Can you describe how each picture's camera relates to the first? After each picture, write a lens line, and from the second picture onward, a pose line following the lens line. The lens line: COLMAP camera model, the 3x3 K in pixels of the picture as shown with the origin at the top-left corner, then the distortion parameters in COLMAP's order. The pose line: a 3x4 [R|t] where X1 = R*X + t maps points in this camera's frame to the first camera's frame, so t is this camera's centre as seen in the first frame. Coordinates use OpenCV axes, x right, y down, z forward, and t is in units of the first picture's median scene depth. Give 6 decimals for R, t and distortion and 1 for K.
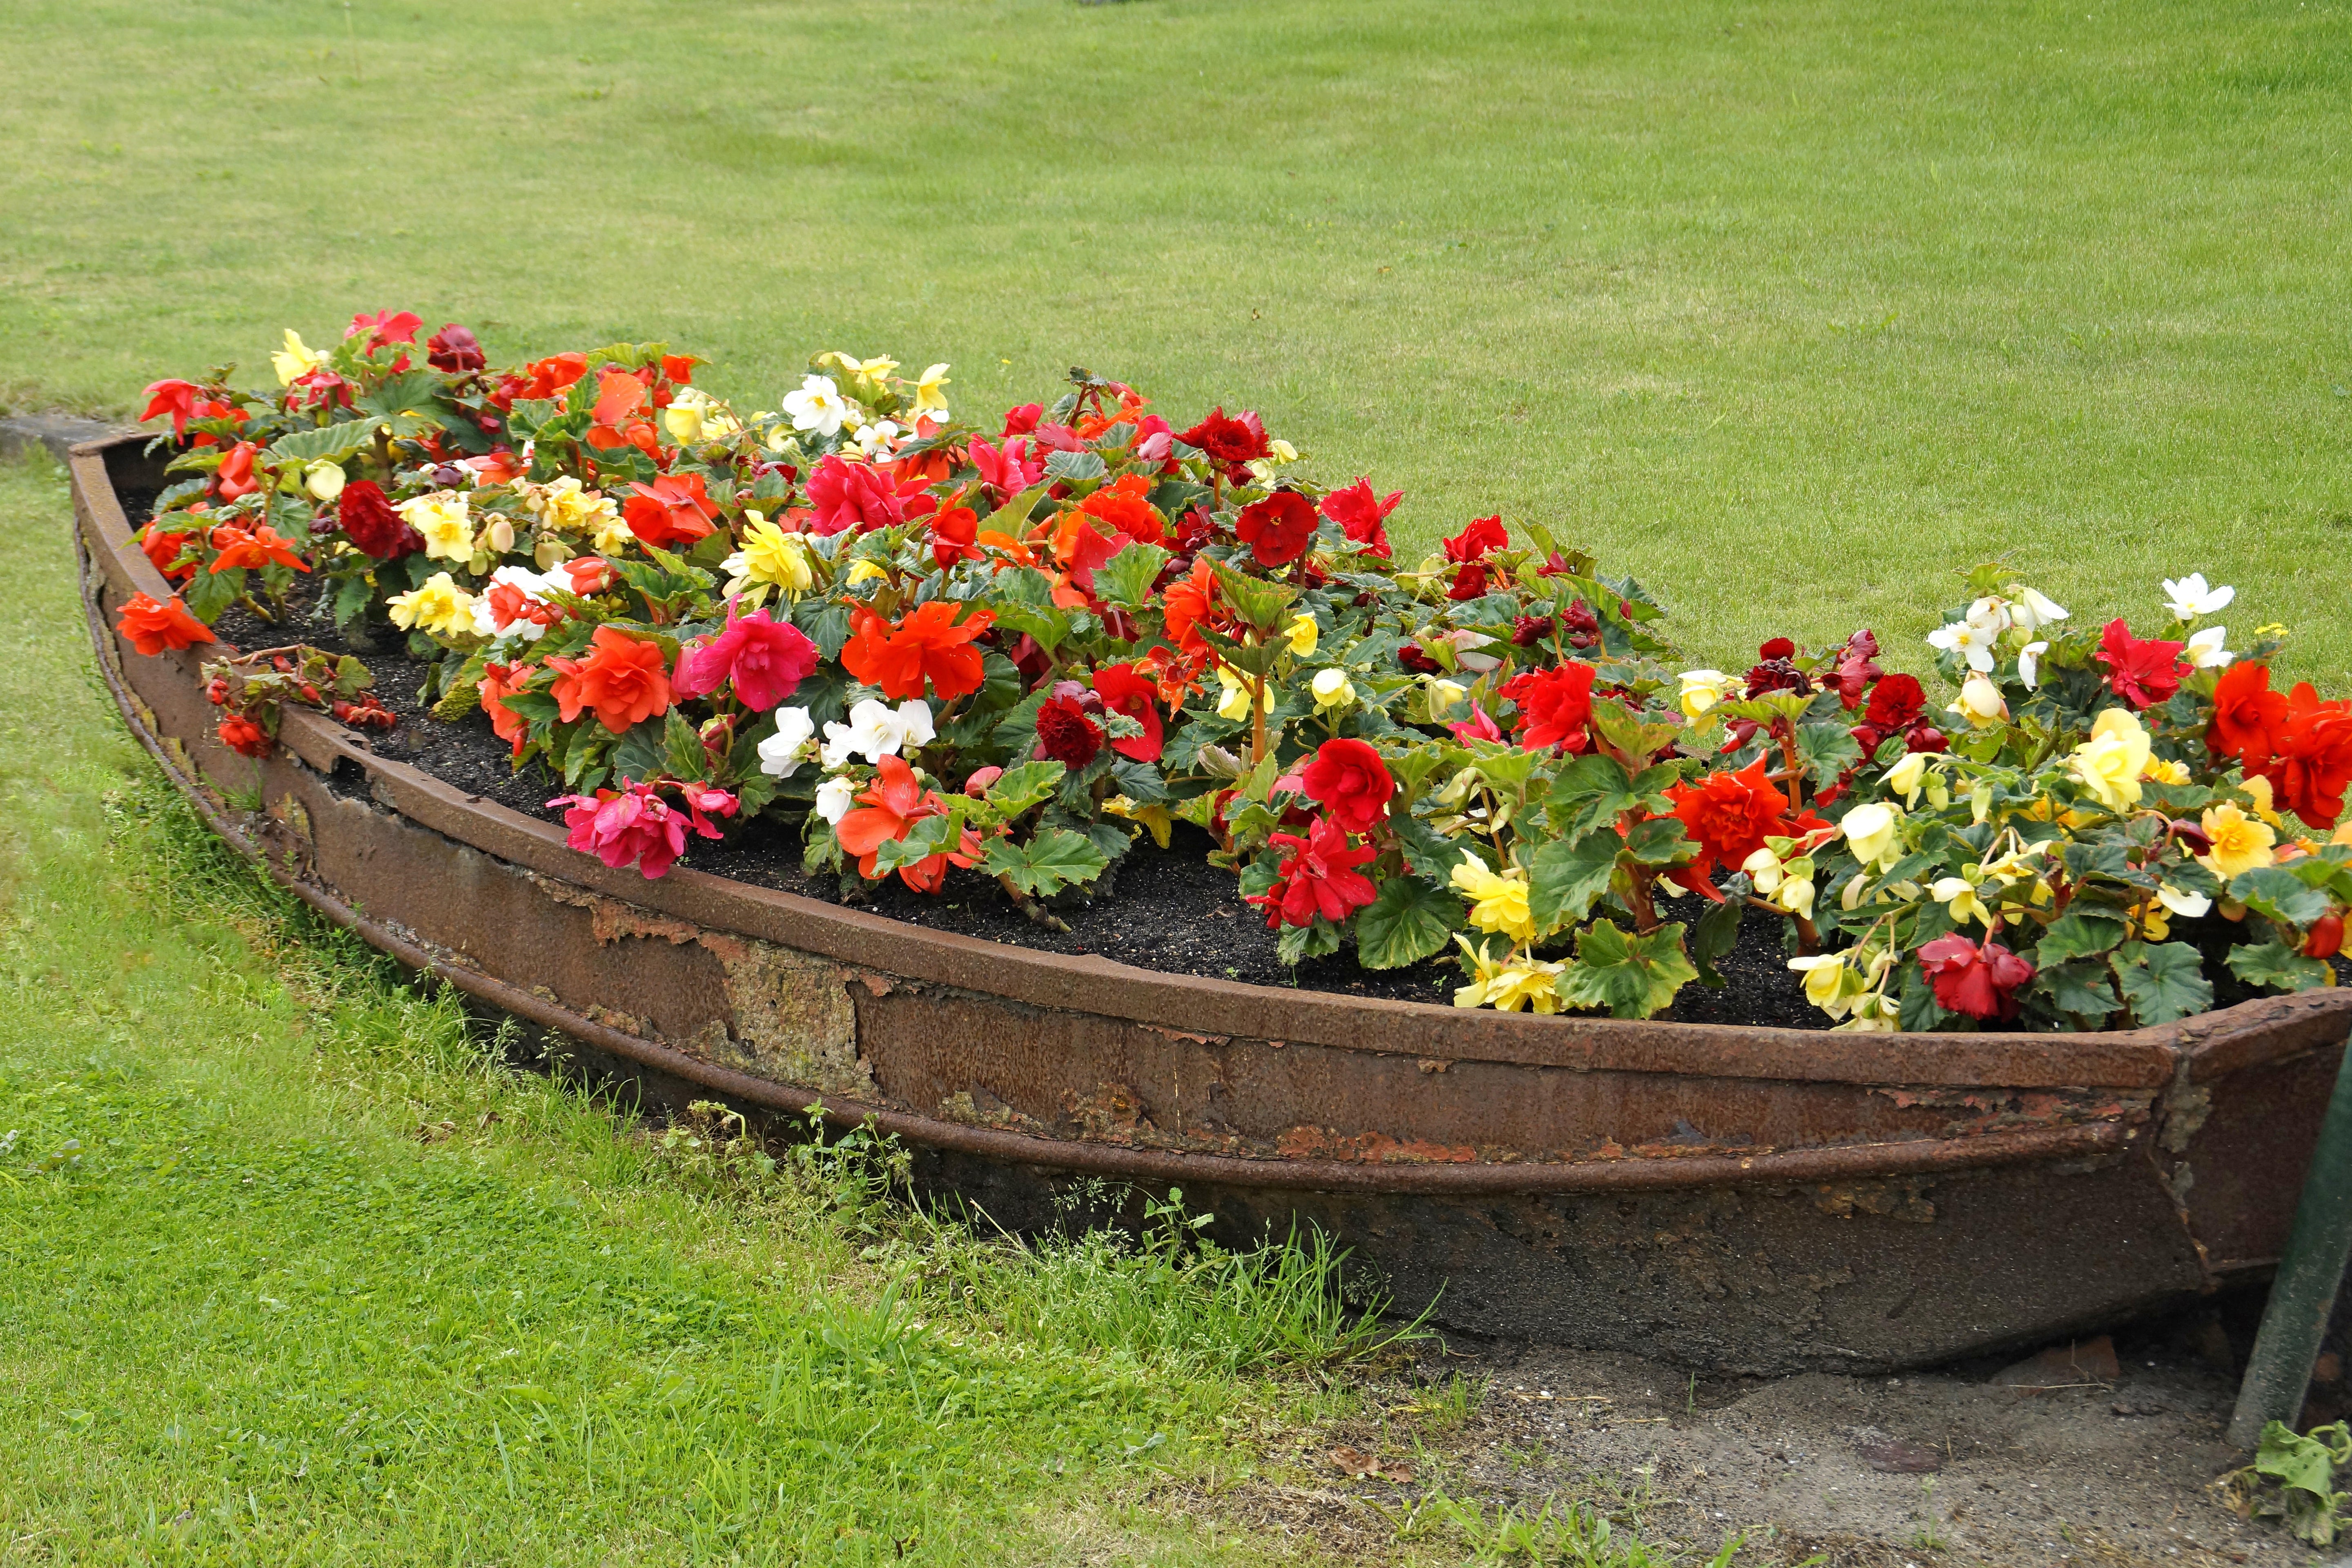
lens RADIAL K [[5807.5, 0, 1176.0], [0, 5807.5, 784.0], [0, 0, 1]] dist [0.389921, 0.324976]
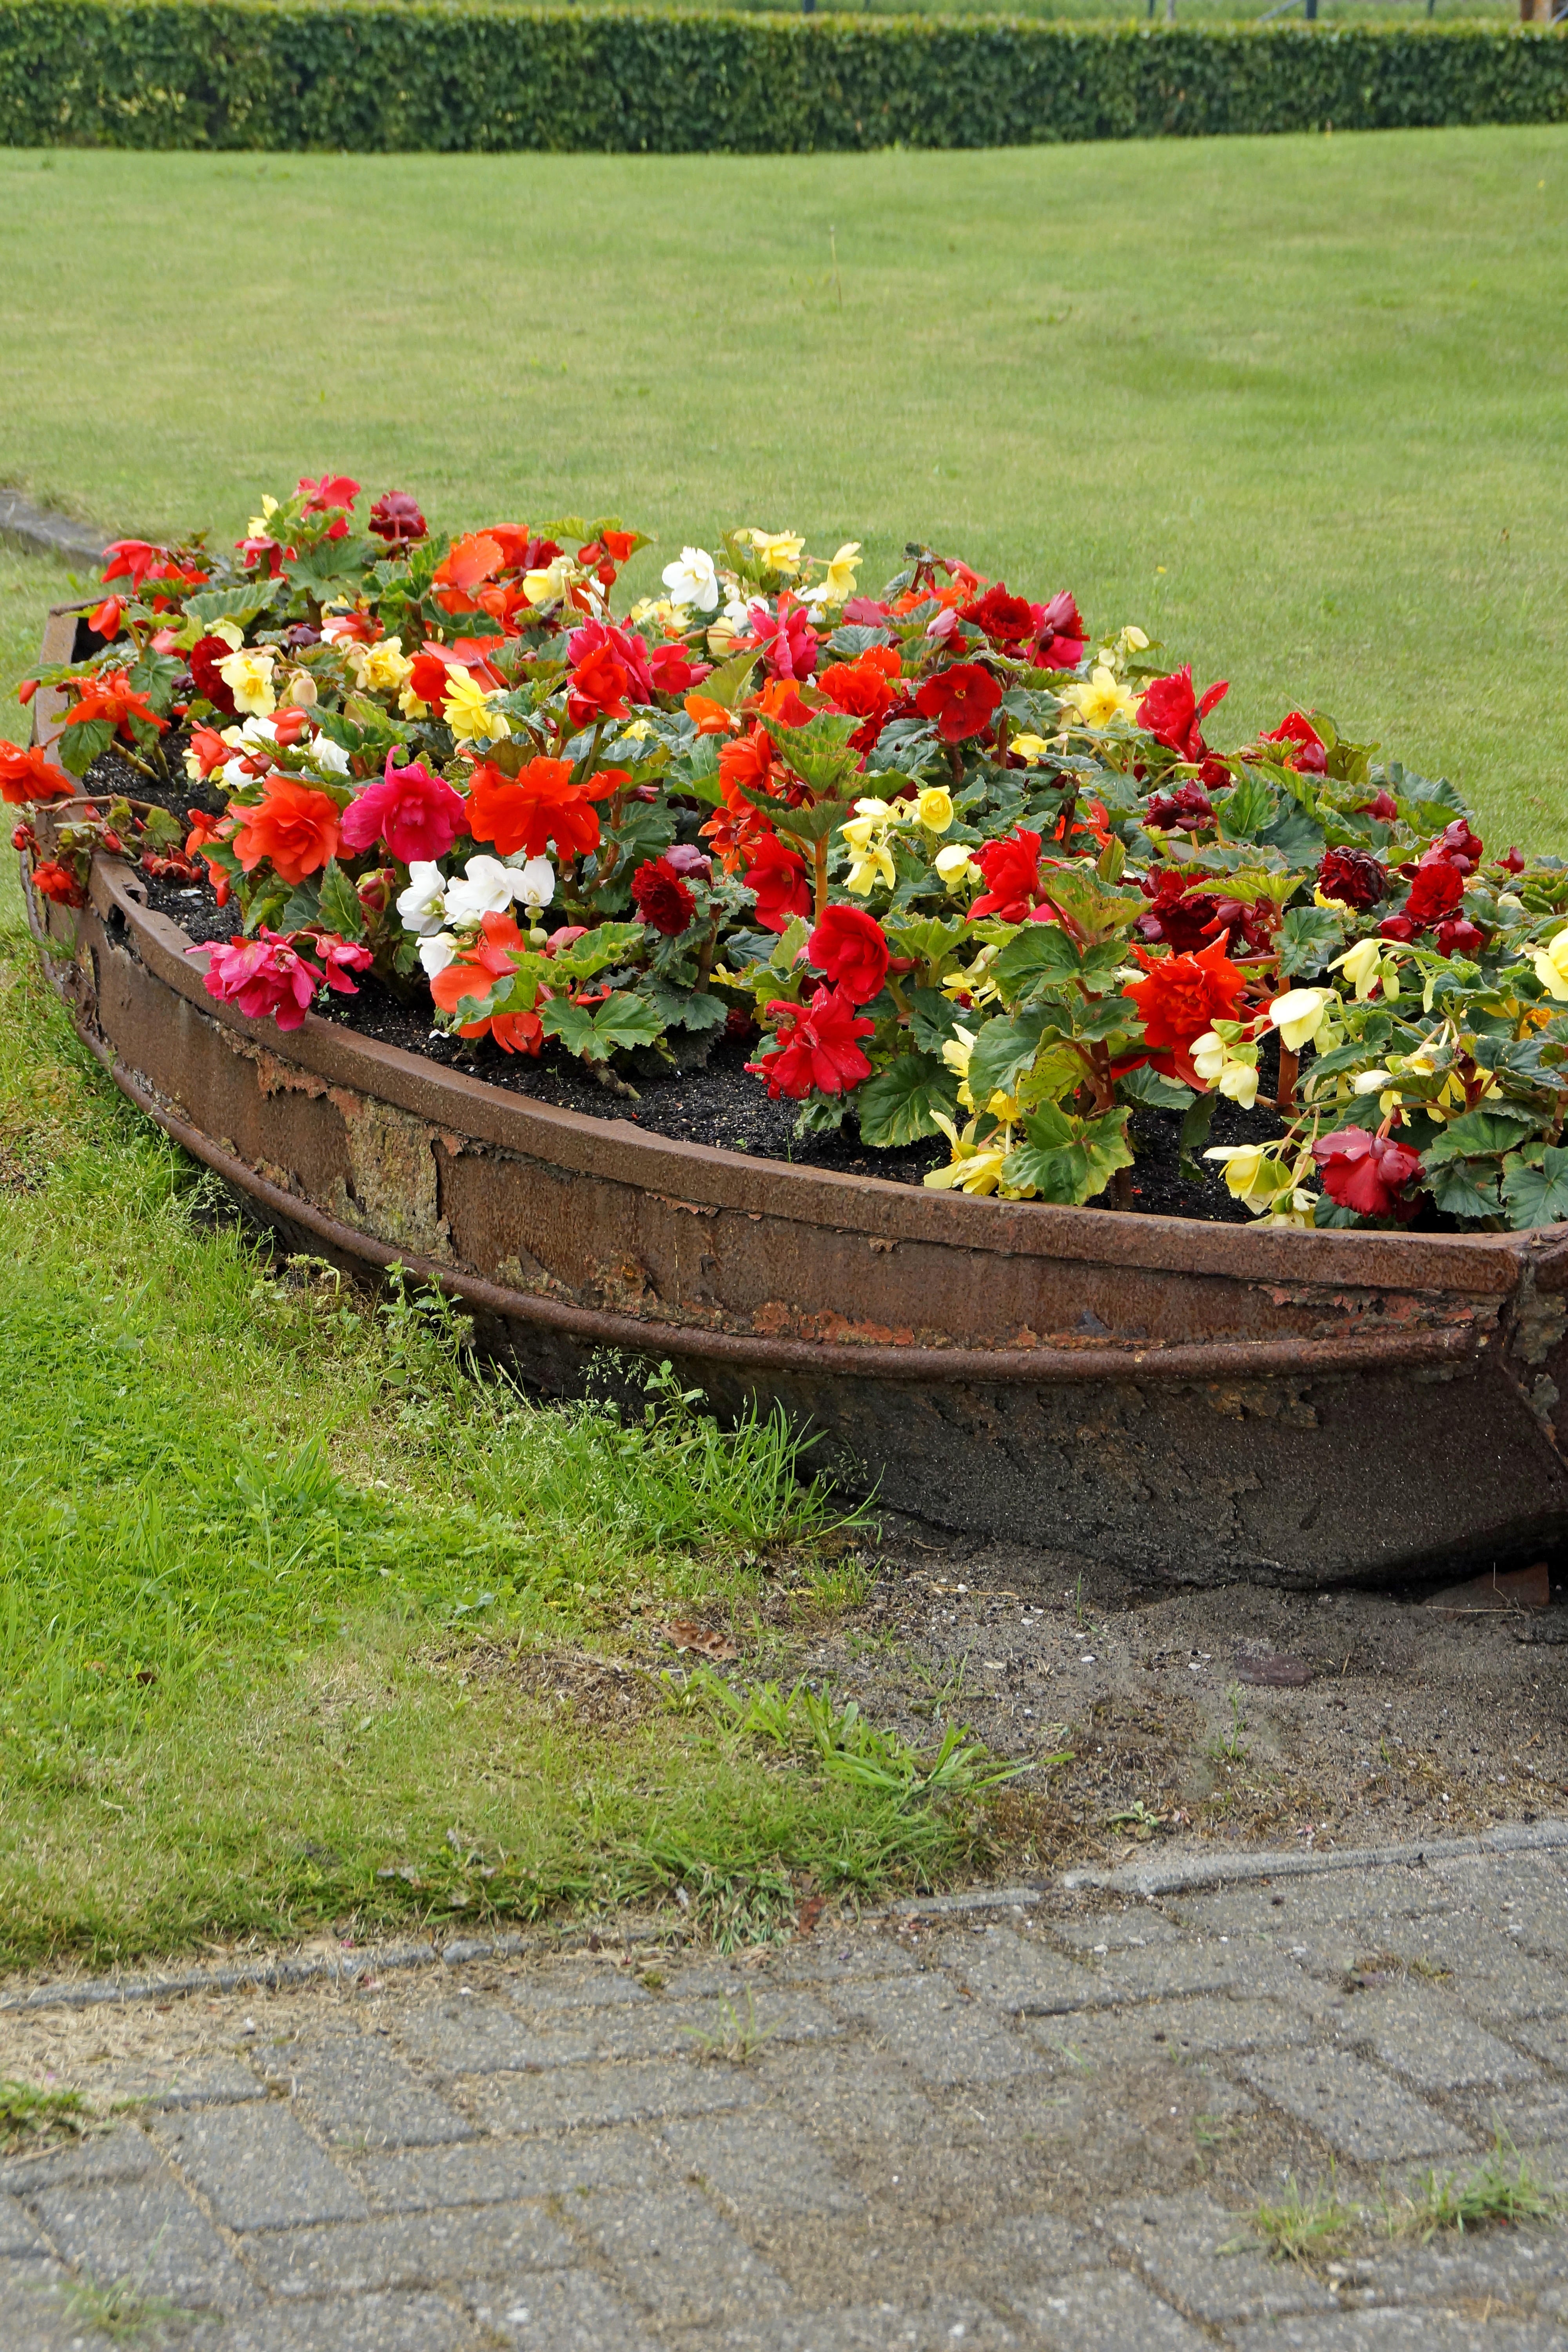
lens RADIAL K [[5807.5, 0, 784.0], [0, 5807.5, 1176.0], [0, 0, 1]] dist [0.389921, 0.324976]
pose [[0.982336, 0.051825, -0.179807, 0.195239], [-0.047630, 0.998484, 0.027571, 0.011017], [0.180963, -0.018519, 0.983315, 0.049682]]
